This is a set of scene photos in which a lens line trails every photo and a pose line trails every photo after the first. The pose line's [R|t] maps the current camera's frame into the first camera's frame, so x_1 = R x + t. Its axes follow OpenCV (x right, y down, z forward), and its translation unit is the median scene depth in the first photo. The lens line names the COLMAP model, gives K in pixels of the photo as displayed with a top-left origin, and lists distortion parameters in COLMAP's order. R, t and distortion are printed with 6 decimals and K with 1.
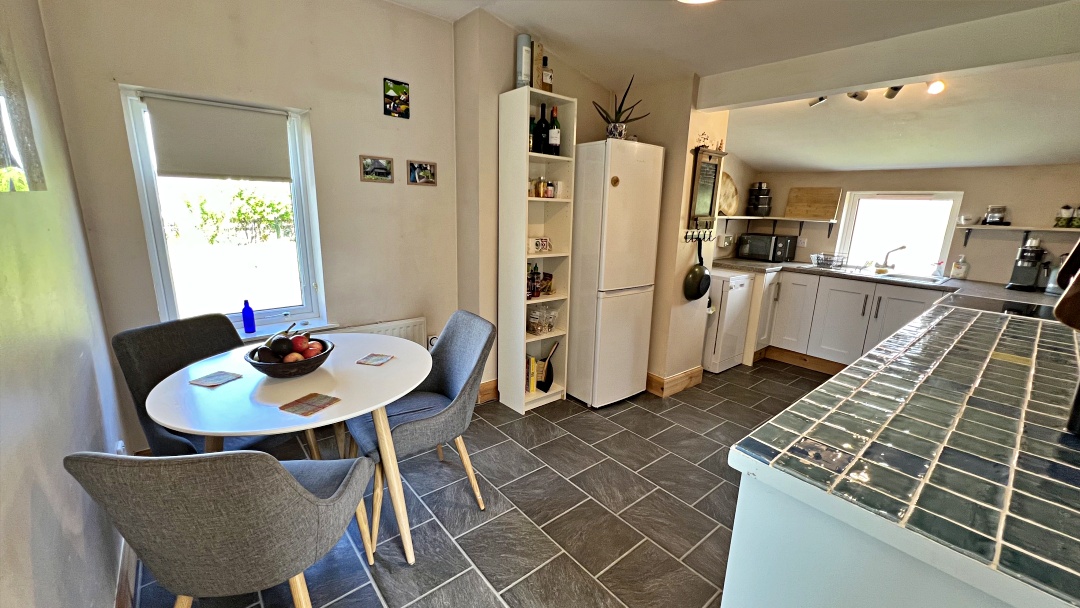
lens RADIAL K [[430.8, 0, 536.7], [0, 430.8, 303.5], [0, 0, 1]] dist [-0.002508, 0.000100]
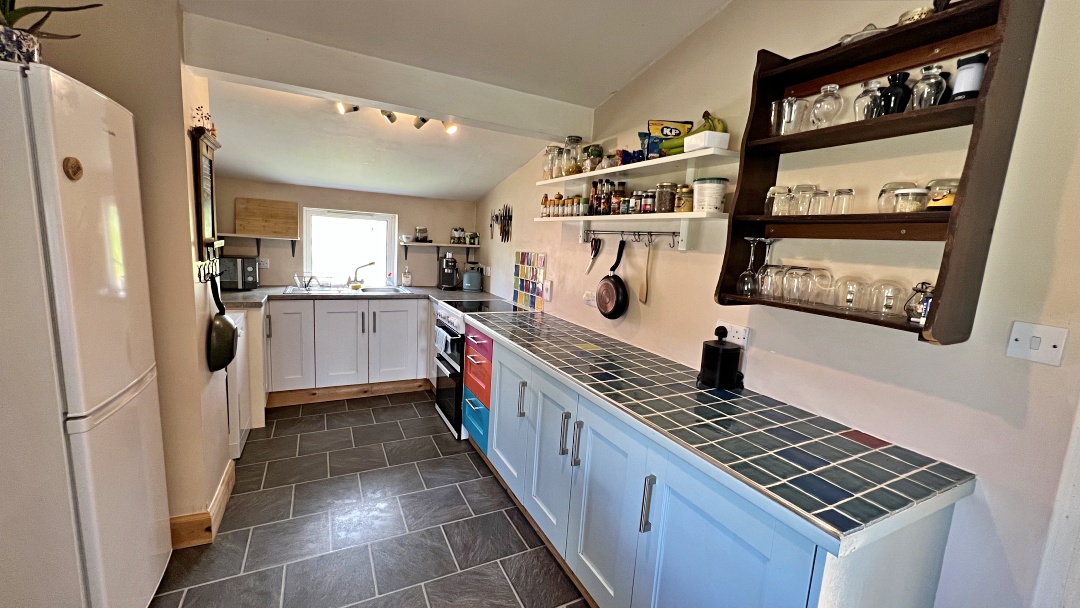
lens RADIAL K [[430.8, 0, 540.4], [0, 430.8, 304.4], [0, 0, 1]] dist [-0.002508, 0.000100]
pose [[0.213950, -0.159902, 0.963668, -0.122343], [0.168264, 0.977799, 0.124889, -0.094675], [-0.962243, 0.135431, 0.236106, 0.352590]]
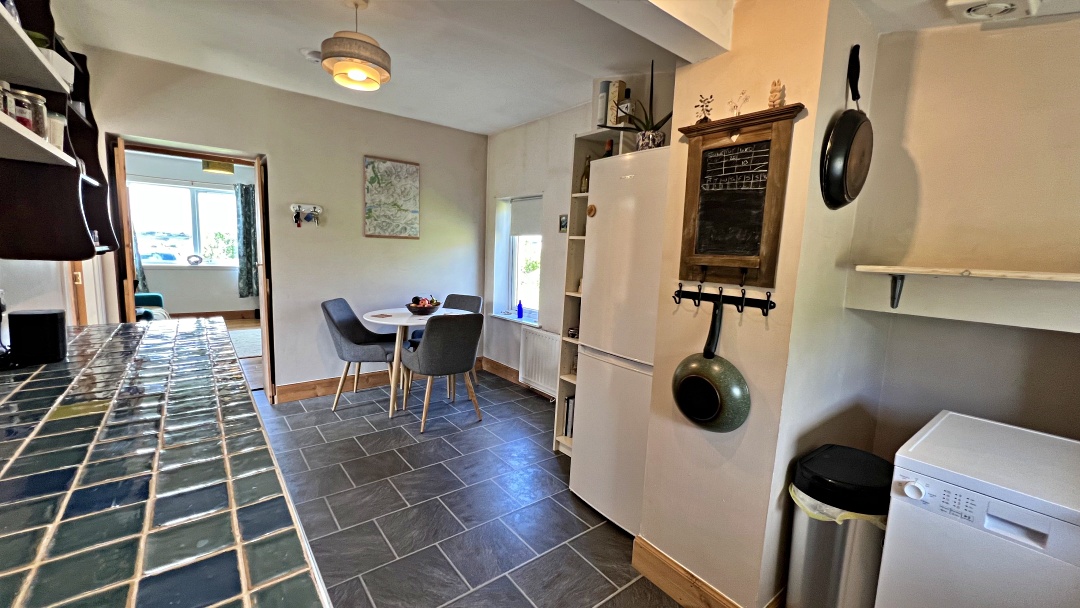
lens RADIAL K [[430.8, 0, 539.0], [0, 430.8, 304.2], [0, 0, 1]] dist [-0.002508, 0.000100]
pose [[-0.018930, 0.093942, -0.995398, 0.783124], [-0.264163, 0.959728, 0.095600, -0.128566], [0.964292, 0.264757, 0.006648, 0.731807]]
